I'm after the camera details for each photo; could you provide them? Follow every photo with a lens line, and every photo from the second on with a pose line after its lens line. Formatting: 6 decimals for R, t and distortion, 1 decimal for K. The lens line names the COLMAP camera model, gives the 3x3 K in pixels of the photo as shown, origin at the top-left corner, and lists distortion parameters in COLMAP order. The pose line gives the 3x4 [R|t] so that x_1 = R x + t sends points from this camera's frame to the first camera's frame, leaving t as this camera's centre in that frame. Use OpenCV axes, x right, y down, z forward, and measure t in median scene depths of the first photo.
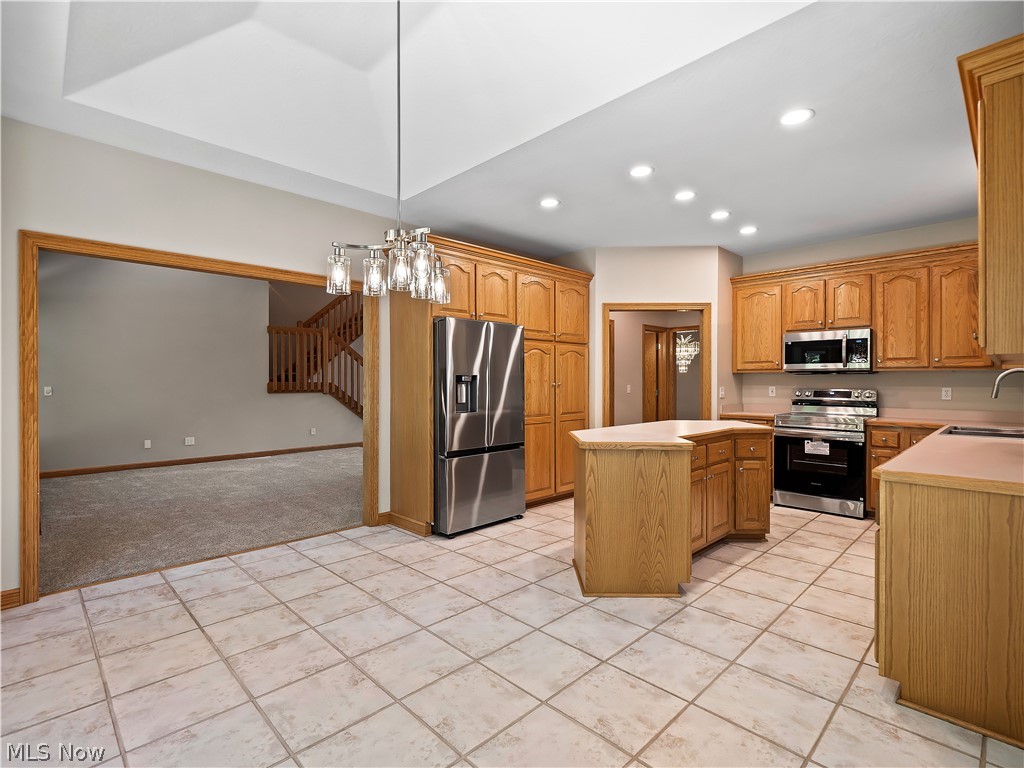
lens RADIAL K [[496.6, 0, 508.0], [0, 496.6, 387.6], [0, 0, 1]] dist [0.010299, -0.010283]
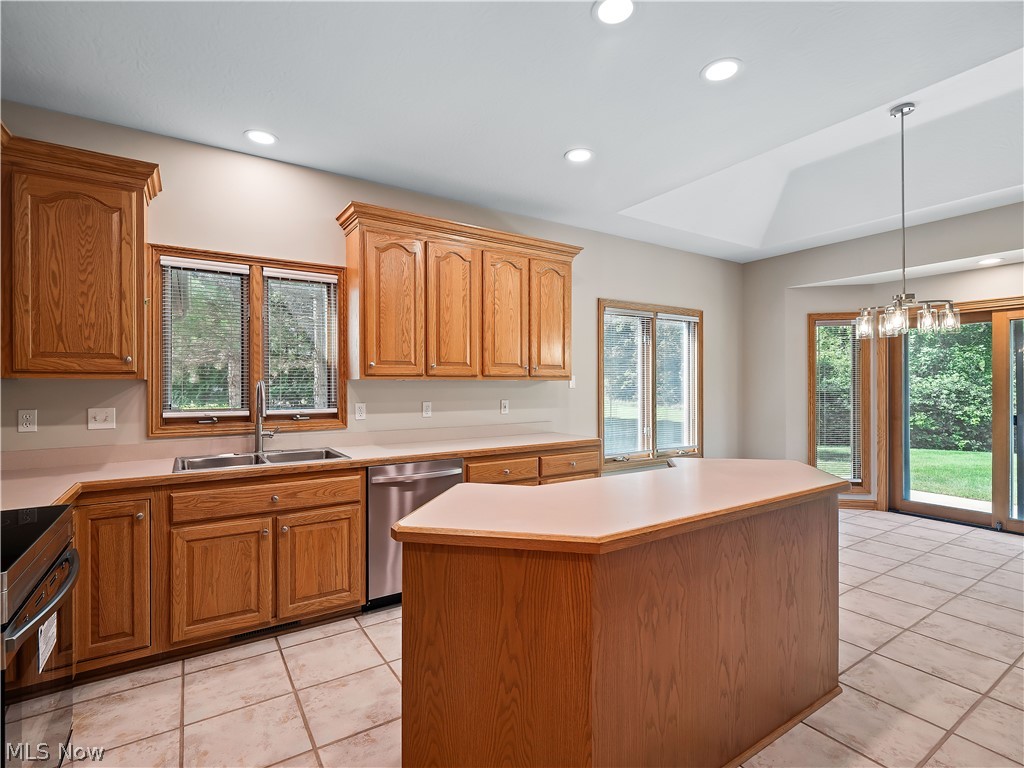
lens RADIAL K [[494.6, 0, 506.0], [0, 494.6, 379.8], [0, 0, 1]] dist [0.002550, -0.000999]
pose [[-0.979502, 0.005638, 0.201356, 0.350171], [0.005566, 0.999984, -0.000924, -0.031021], [-0.201358, 0.000216, -0.979518, 1.438454]]
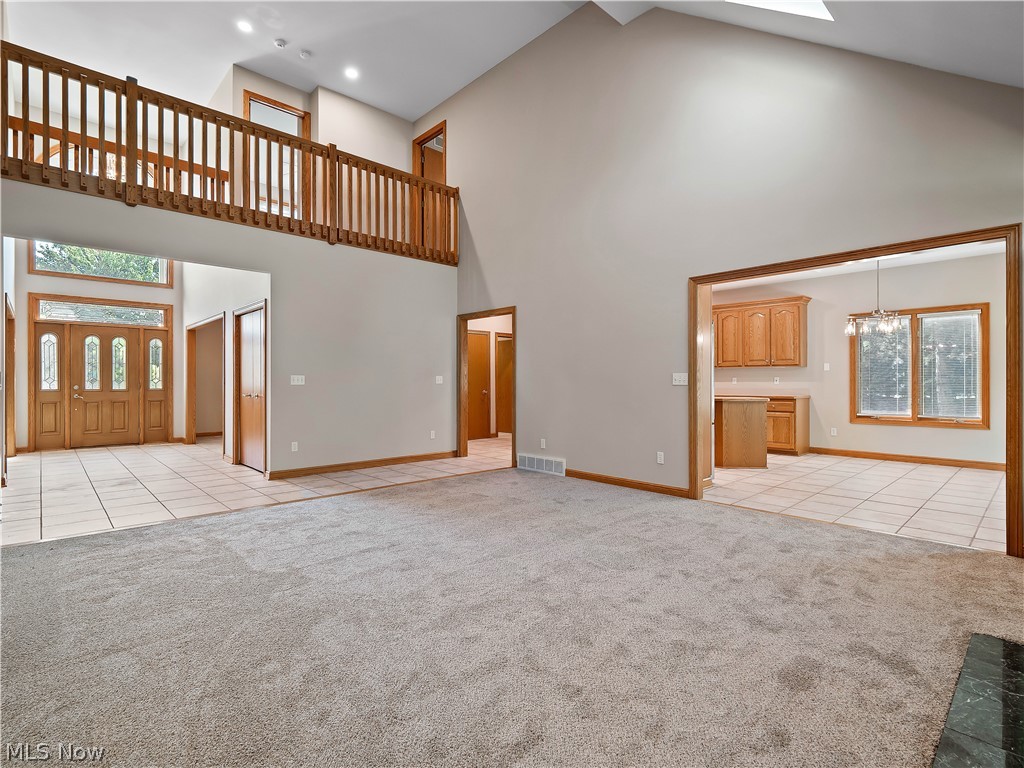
lens RADIAL K [[501.5, 0, 512.0], [0, 501.5, 384.0], [0, 0, 1]] dist [-0.002345, -0.001365]
pose [[0.016362, -0.001650, 0.999865, -1.486559], [0.009712, 0.999952, 0.001491, 0.022704], [-0.999819, 0.009686, 0.016377, 1.498380]]
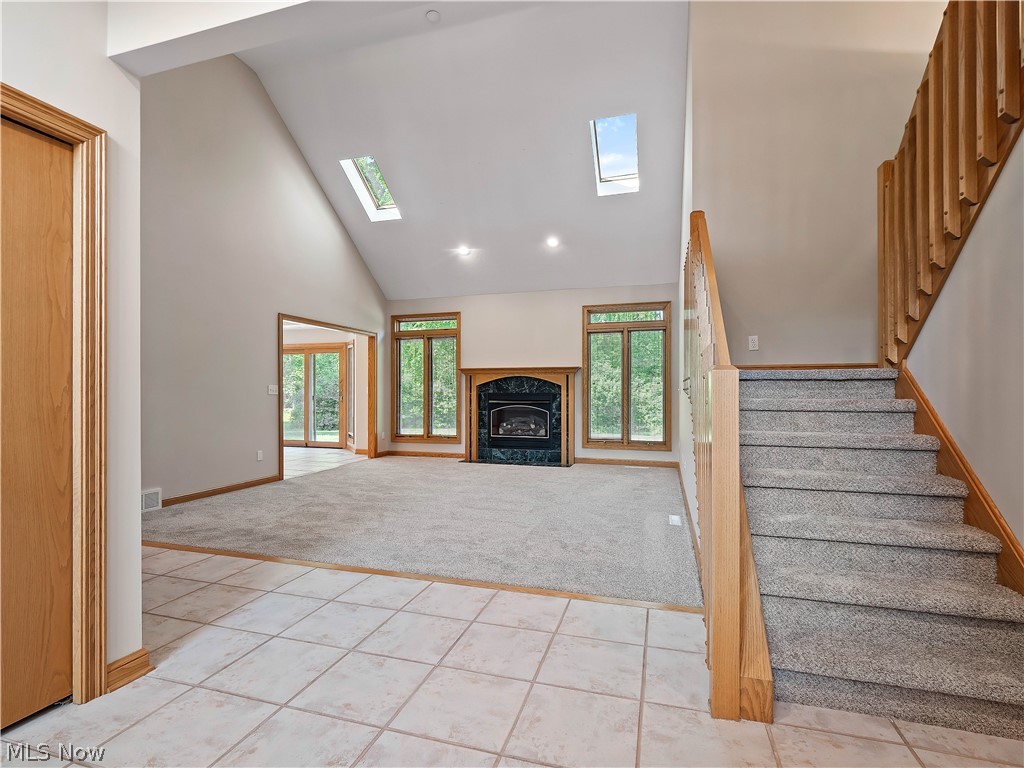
lens RADIAL K [[496.6, 0, 508.0], [0, 496.6, 387.6], [0, 0, 1]] dist [0.010299, -0.010283]
pose [[-0.877635, -0.002822, -0.479321, -0.182937], [-0.003853, 0.999992, 0.001168, 0.005214], [0.479314, 0.002872, -0.877639, 2.791049]]
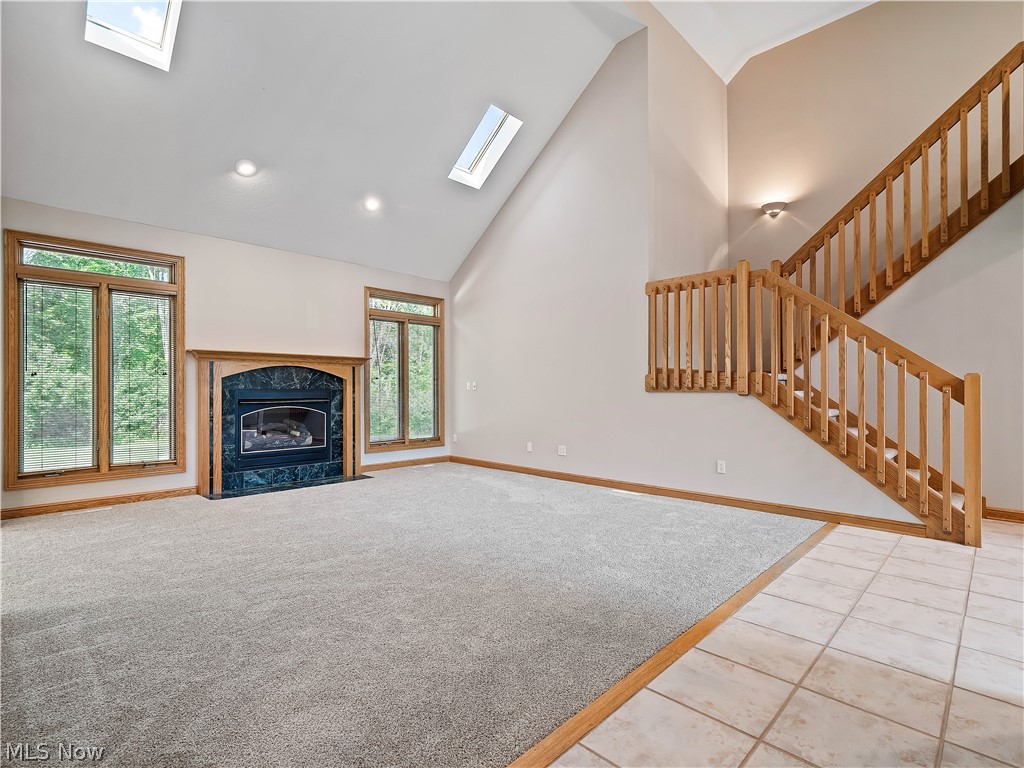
lens RADIAL K [[501.5, 0, 512.0], [0, 501.5, 384.0], [0, 0, 1]] dist [-0.002345, -0.001365]
pose [[0.023587, -0.008064, -0.999689, 0.290758], [-0.010062, 0.999915, -0.008303, 0.019815], [0.999671, 0.010254, 0.023504, 1.700572]]
